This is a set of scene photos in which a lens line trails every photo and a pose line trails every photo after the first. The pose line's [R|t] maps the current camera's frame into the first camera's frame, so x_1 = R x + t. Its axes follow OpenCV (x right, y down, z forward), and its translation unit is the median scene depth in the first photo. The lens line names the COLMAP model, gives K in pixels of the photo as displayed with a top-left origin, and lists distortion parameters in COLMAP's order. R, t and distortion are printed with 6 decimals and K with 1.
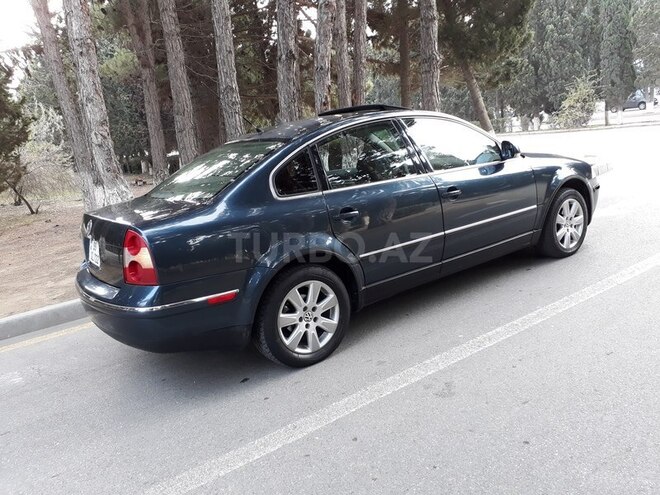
lens RADIAL K [[521.7, 0, 325.7], [0, 521.7, 247.2], [0, 0, 1]] dist [0.033575, -0.048840]
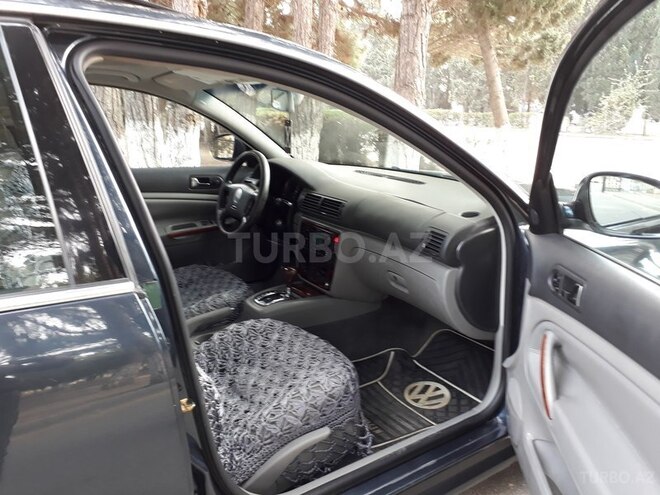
lens RADIAL K [[521.7, 0, 328.1], [0, 521.7, 247.1], [0, 0, 1]] dist [0.033575, -0.048840]
pose [[0.992073, 0.125537, -0.005607, 0.076780], [-0.125105, 0.990884, 0.049976, -0.049580], [0.011830, -0.048878, 0.998735, 0.213589]]
